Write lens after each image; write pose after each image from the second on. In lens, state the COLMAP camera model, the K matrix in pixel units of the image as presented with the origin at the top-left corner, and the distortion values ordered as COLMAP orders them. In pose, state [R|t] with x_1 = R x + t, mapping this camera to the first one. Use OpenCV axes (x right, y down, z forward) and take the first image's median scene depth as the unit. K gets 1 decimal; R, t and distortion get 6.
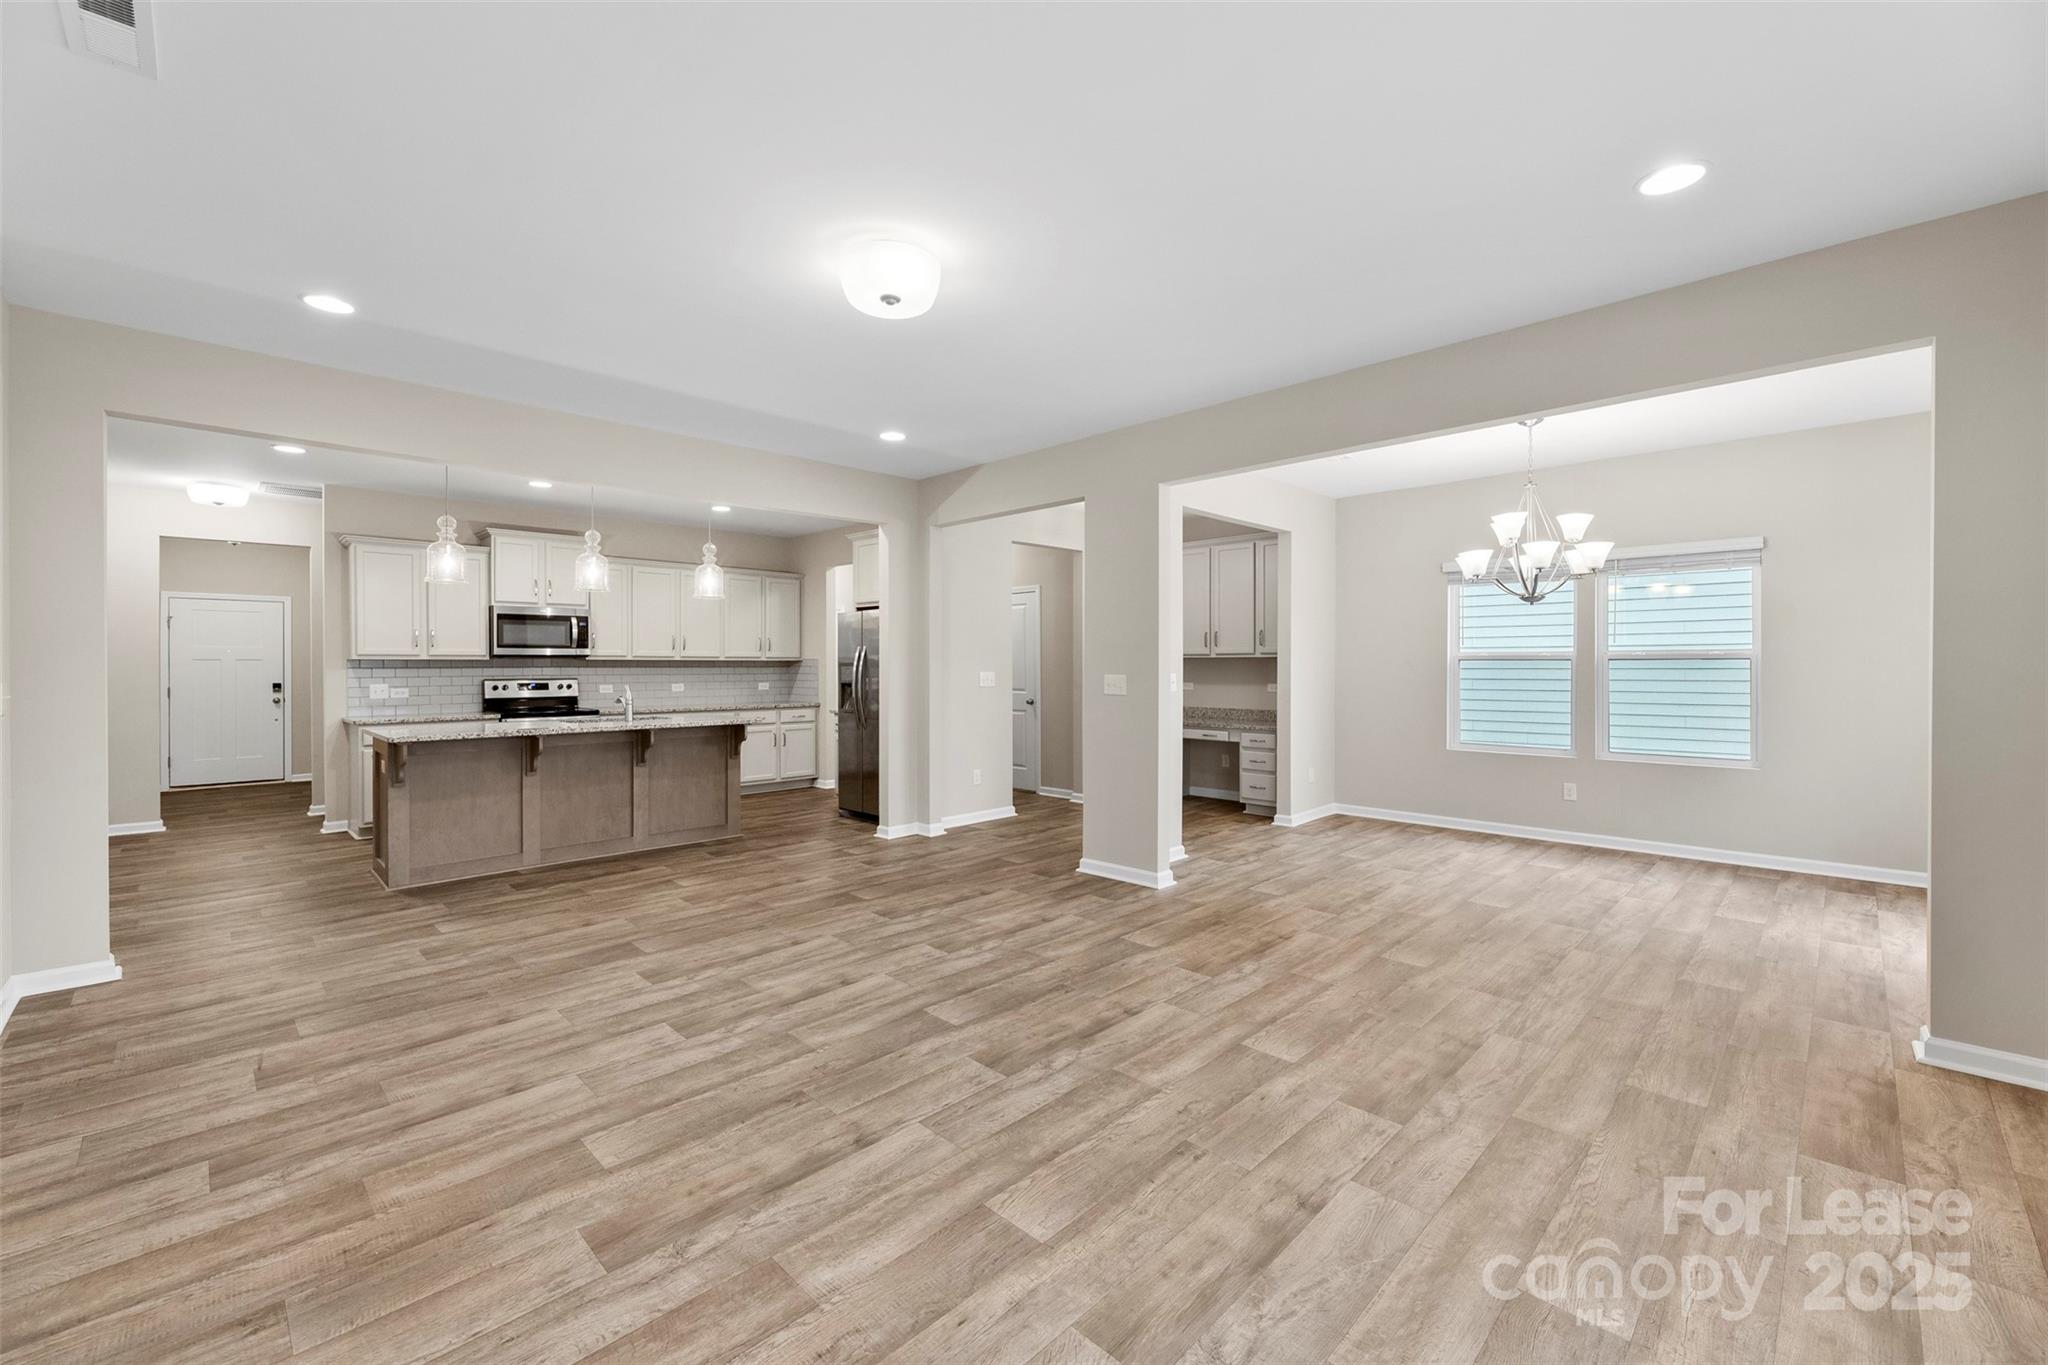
lens RADIAL K [[832.1, 0, 1010.0], [0, 832.1, 672.5], [0, 0, 1]] dist [0.000444, -0.001025]
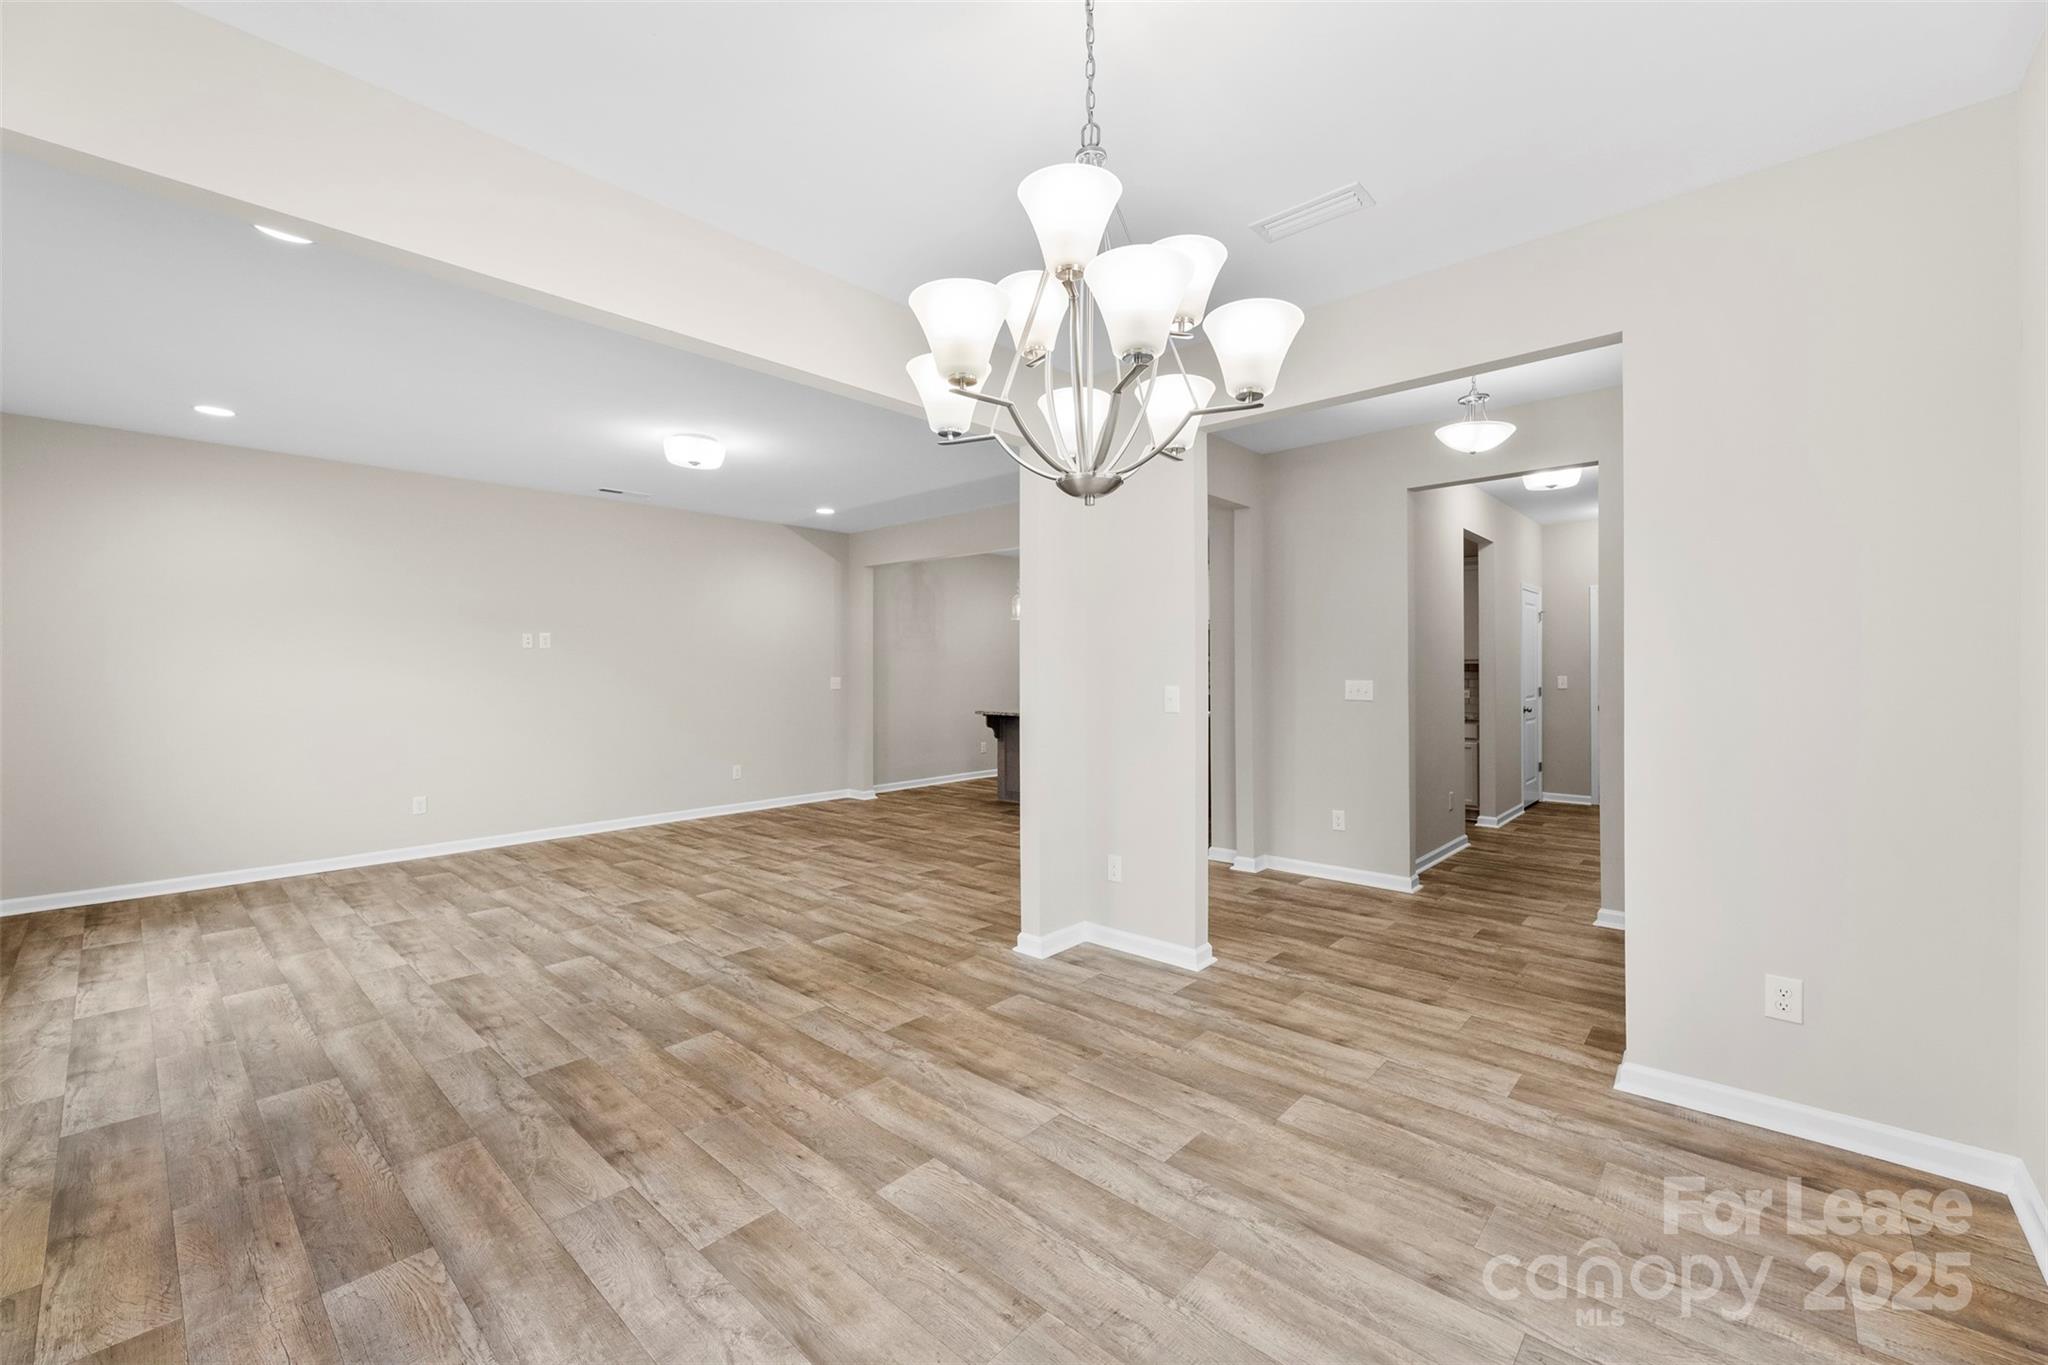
lens RADIAL K [[832.1, 0, 1019.7], [0, 832.1, 676.7], [0, 0, 1]] dist [0.000444, -0.001025]
pose [[0.045894, 0.009245, -0.998904, 0.839667], [-0.004777, 0.999948, 0.009036, -0.007355], [0.998935, 0.004357, 0.045935, 0.835378]]
